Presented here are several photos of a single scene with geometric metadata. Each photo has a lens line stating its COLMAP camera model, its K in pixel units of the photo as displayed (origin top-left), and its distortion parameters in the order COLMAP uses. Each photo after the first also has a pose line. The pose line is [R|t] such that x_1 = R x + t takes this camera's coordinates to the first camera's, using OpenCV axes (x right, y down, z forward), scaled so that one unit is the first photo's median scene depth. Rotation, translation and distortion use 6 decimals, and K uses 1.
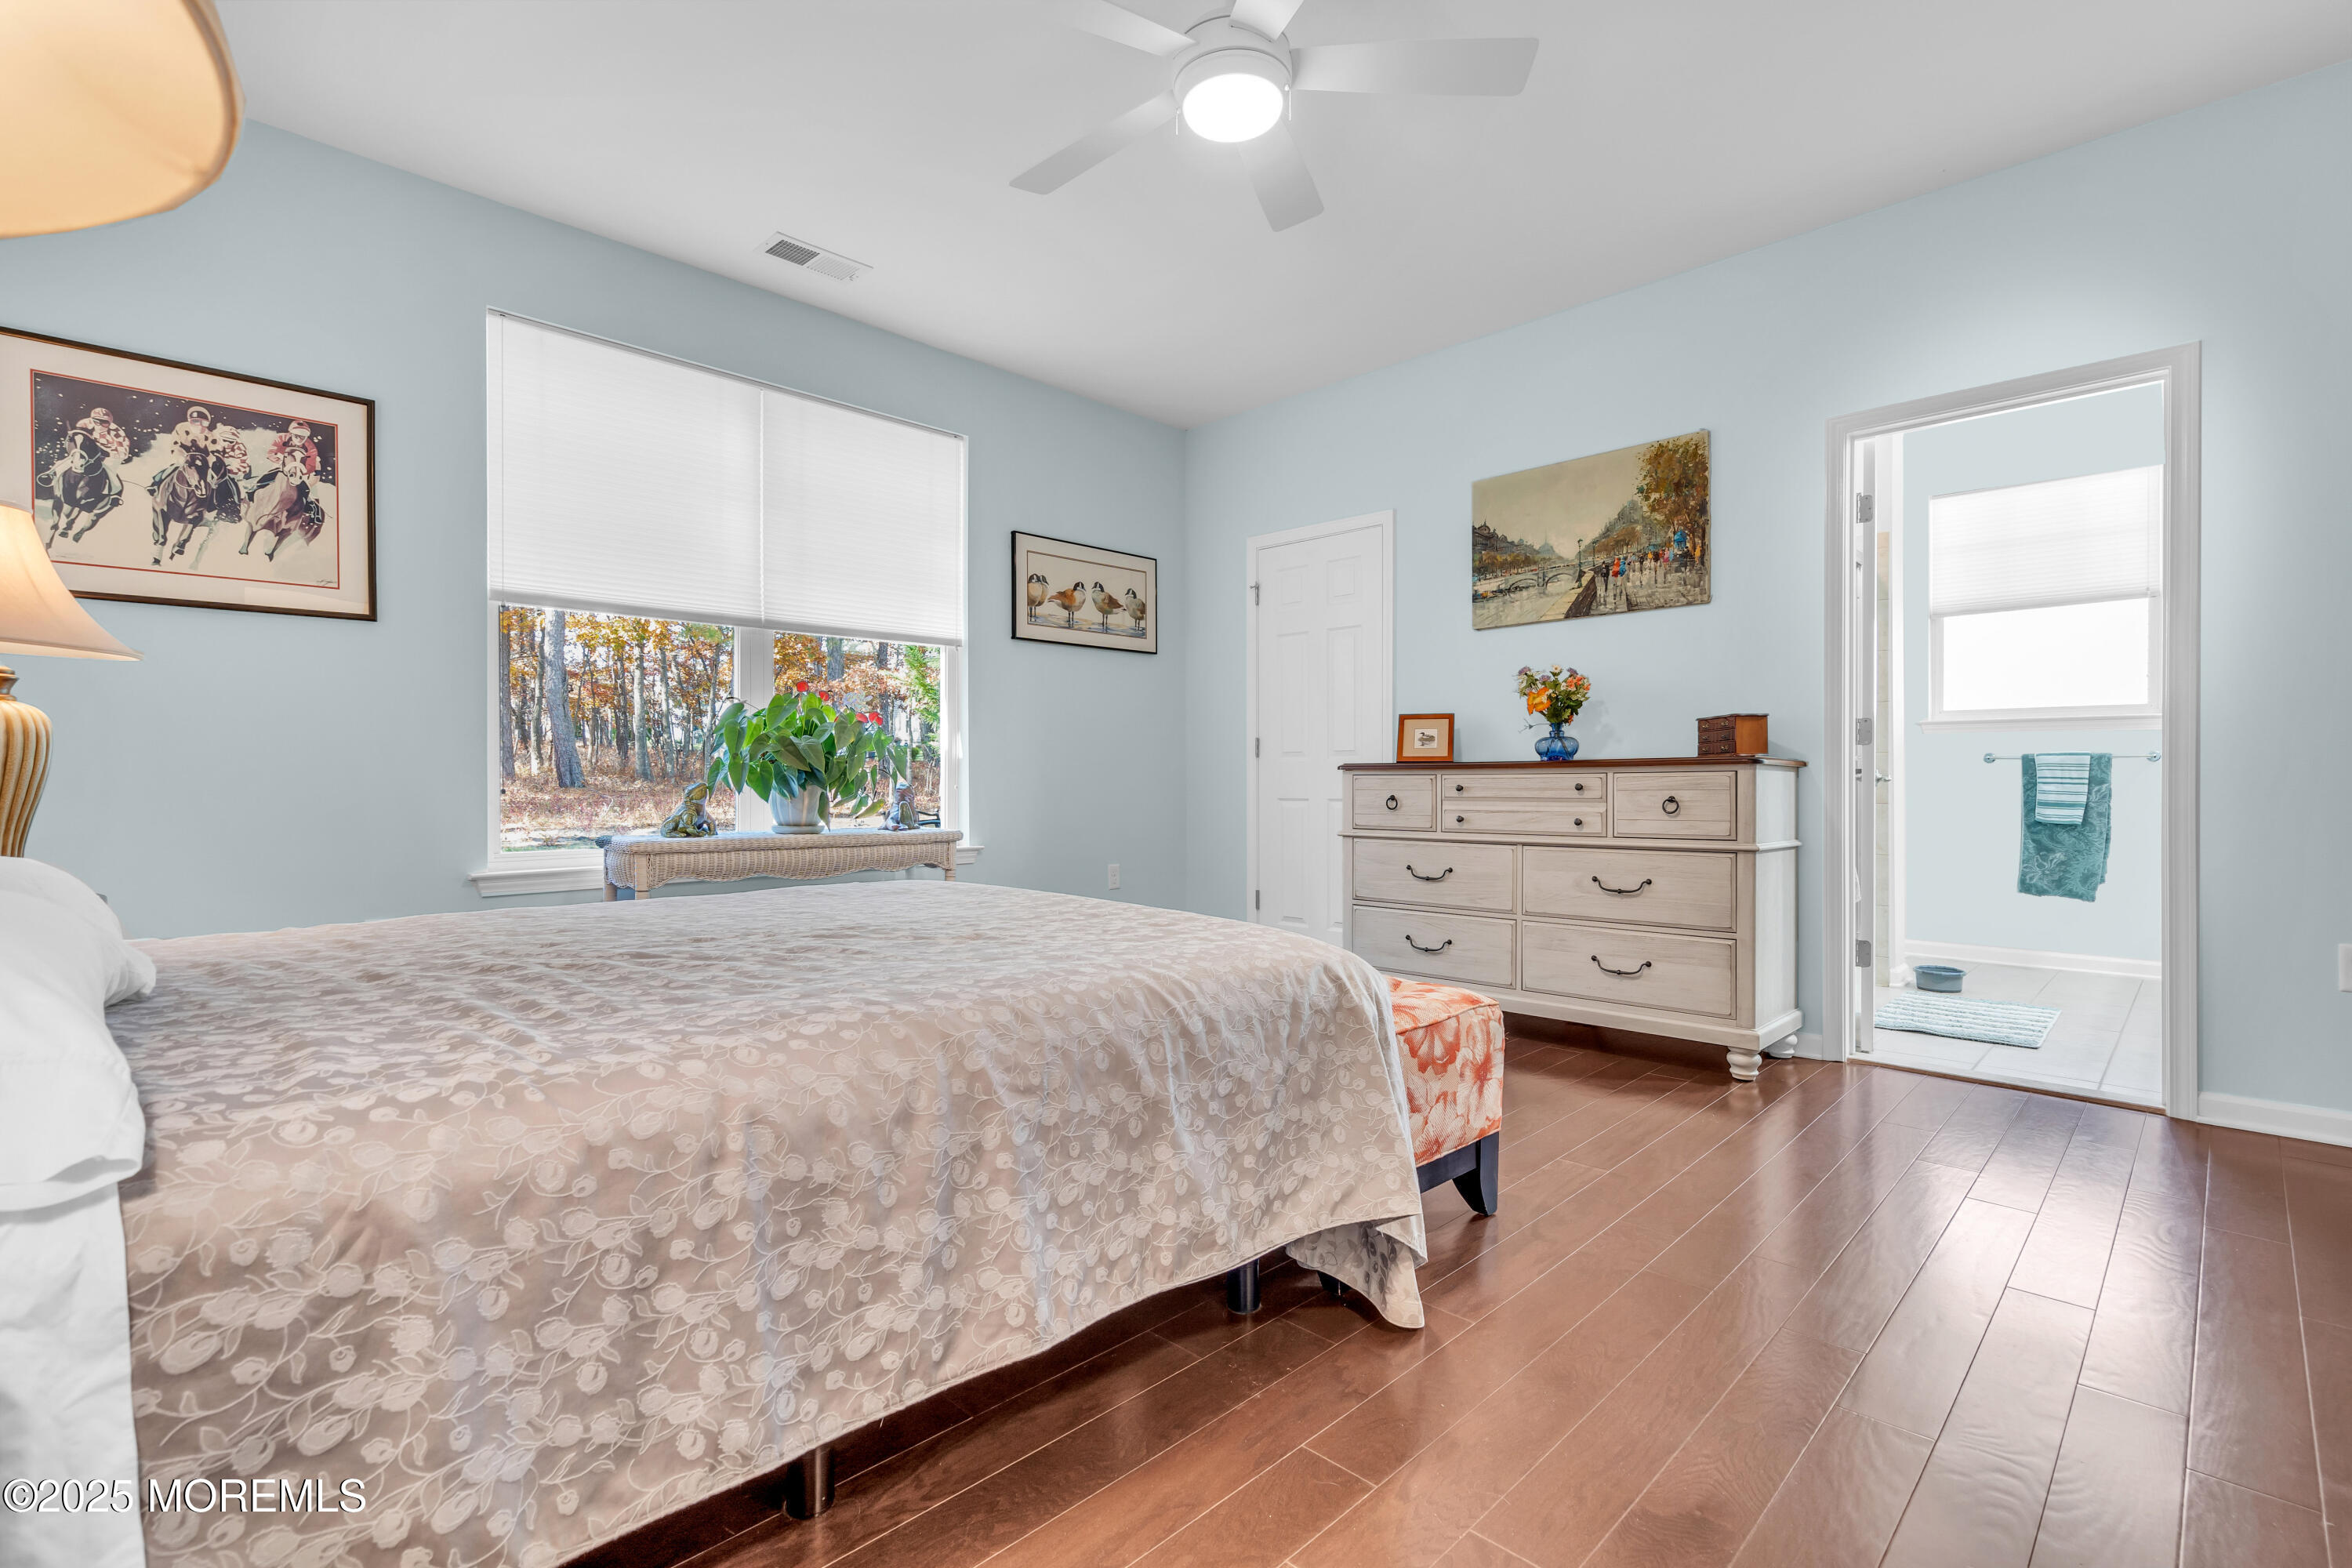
lens RADIAL K [[1074.0, 0, 1167.6], [0, 1074.0, 790.6], [0, 0, 1]] dist [0.001814, 0.000259]
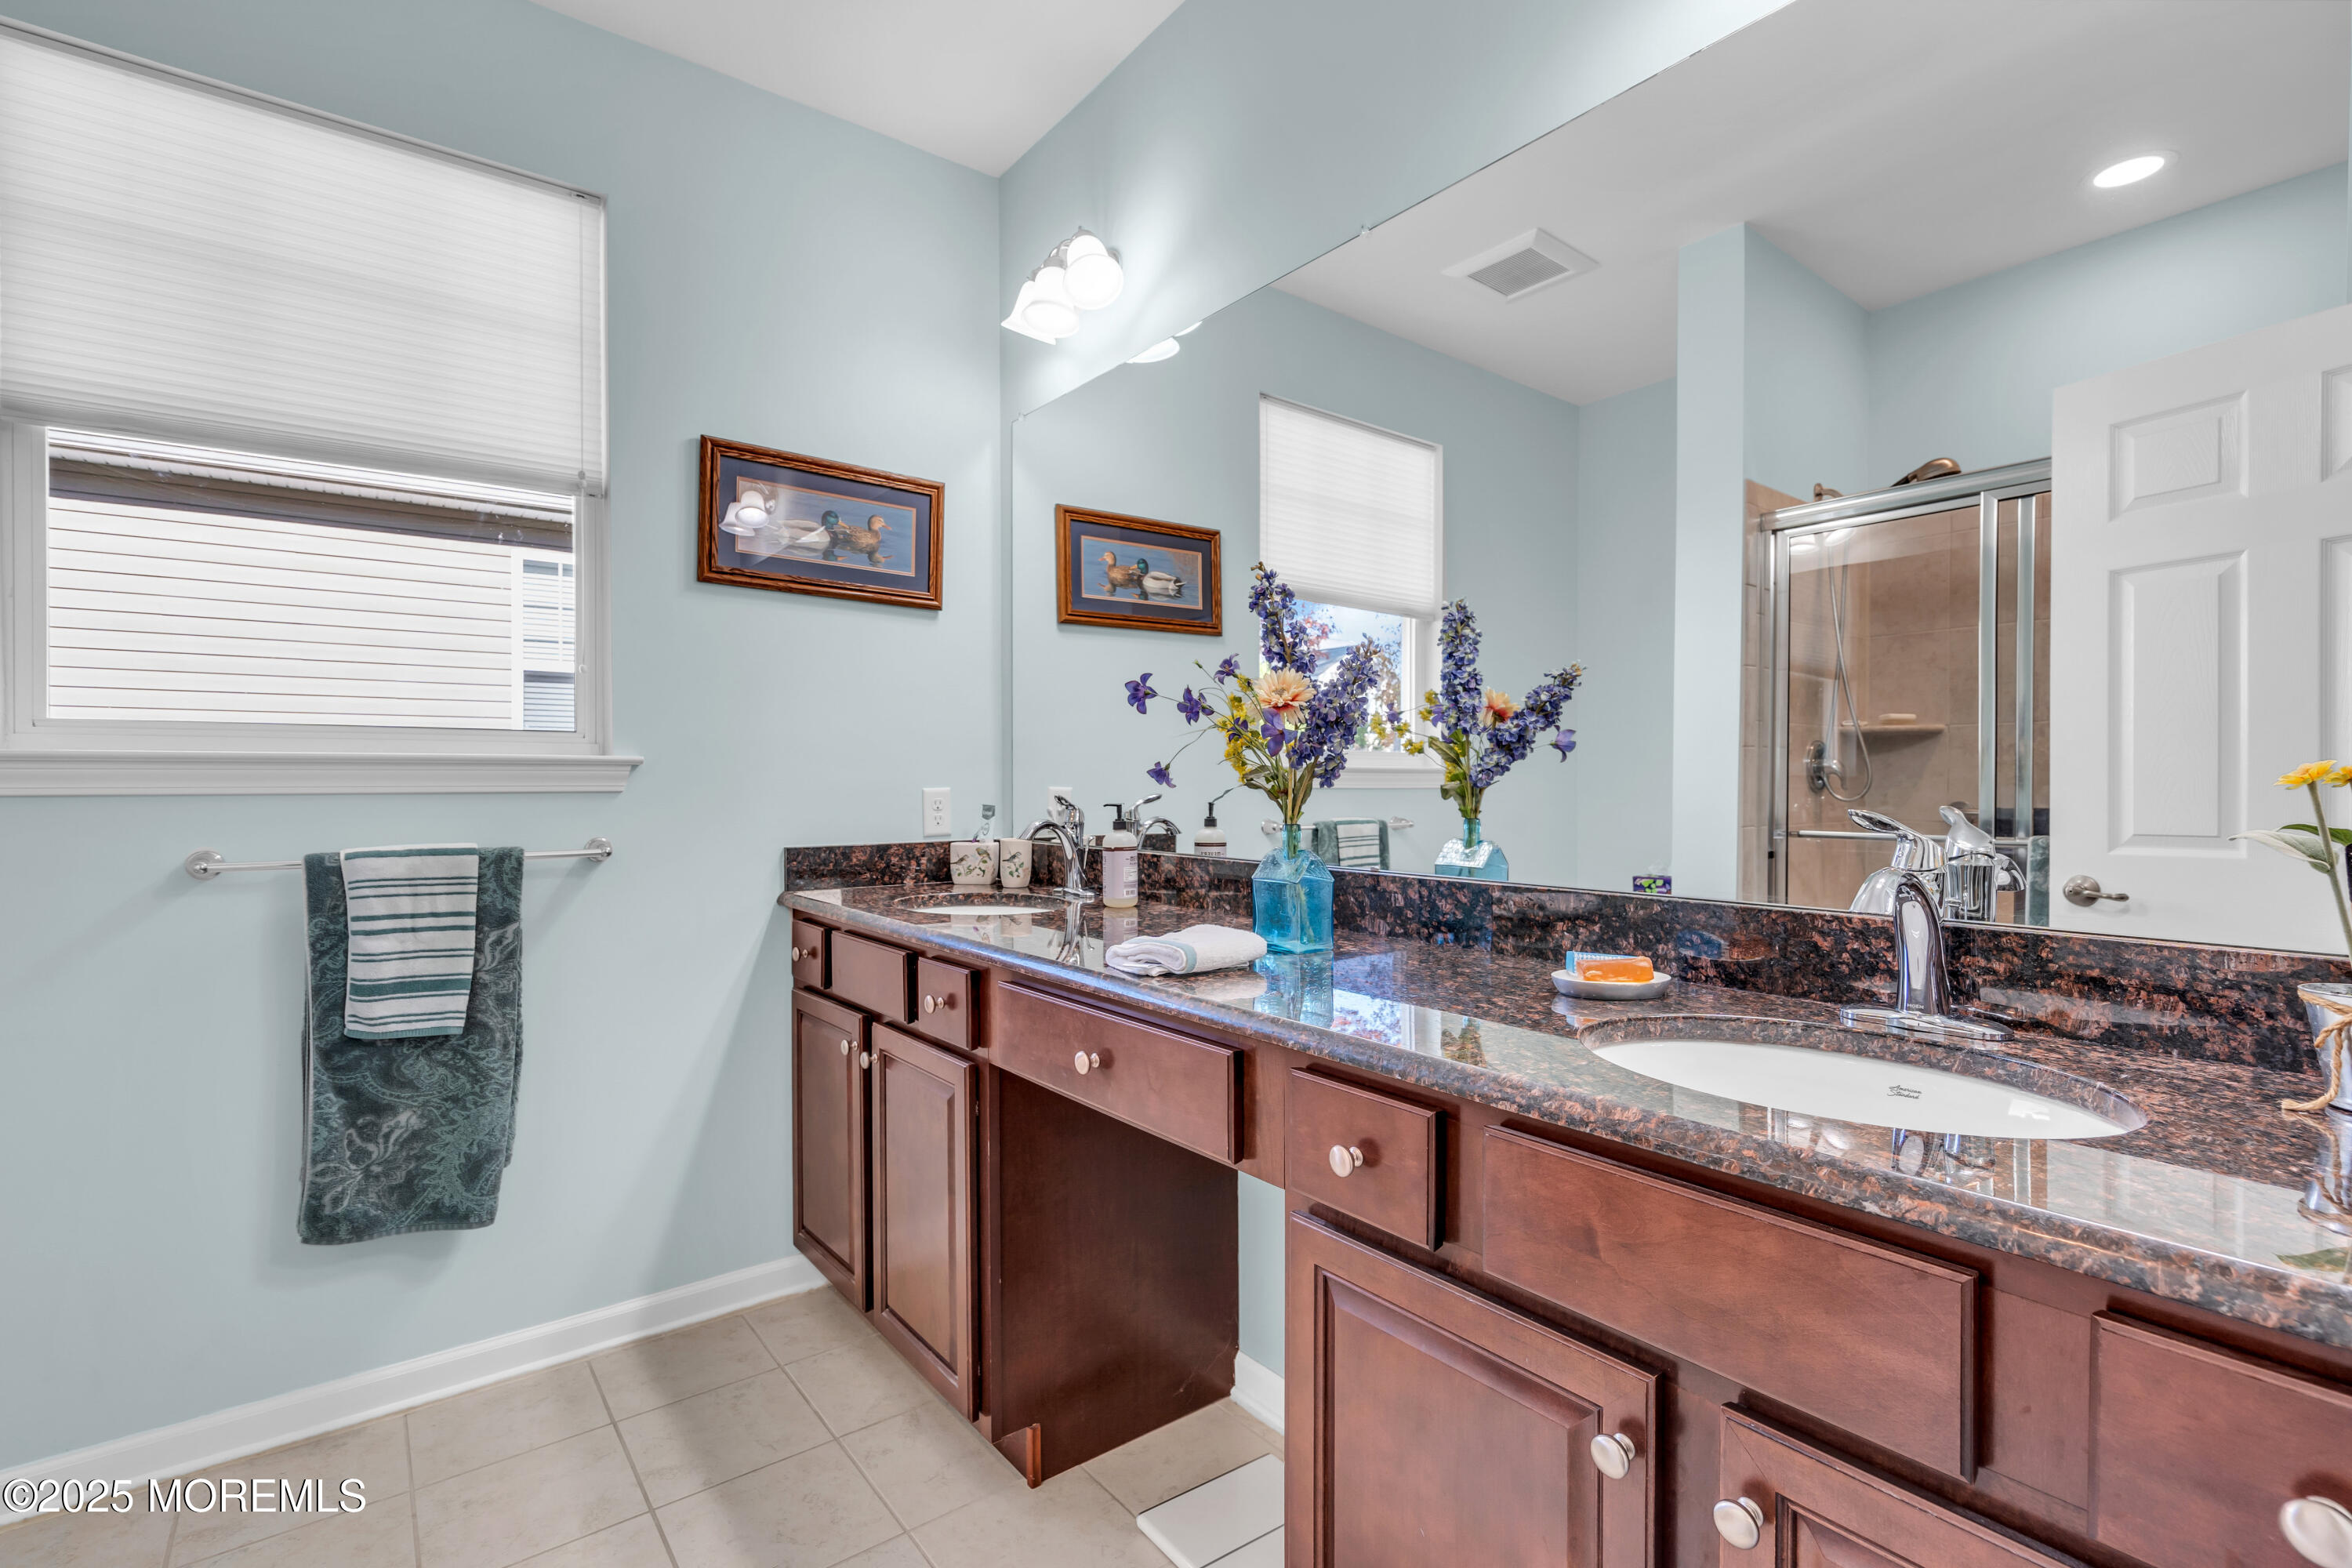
lens RADIAL K [[1074.0, 0, 1168.7], [0, 1074.0, 790.5], [0, 0, 1]] dist [0.001814, 0.000259]
pose [[0.131123, -0.008097, 0.991333, 0.487394], [0.003449, 0.999964, 0.007711, -0.058014], [-0.991360, 0.002408, 0.131146, 0.681554]]
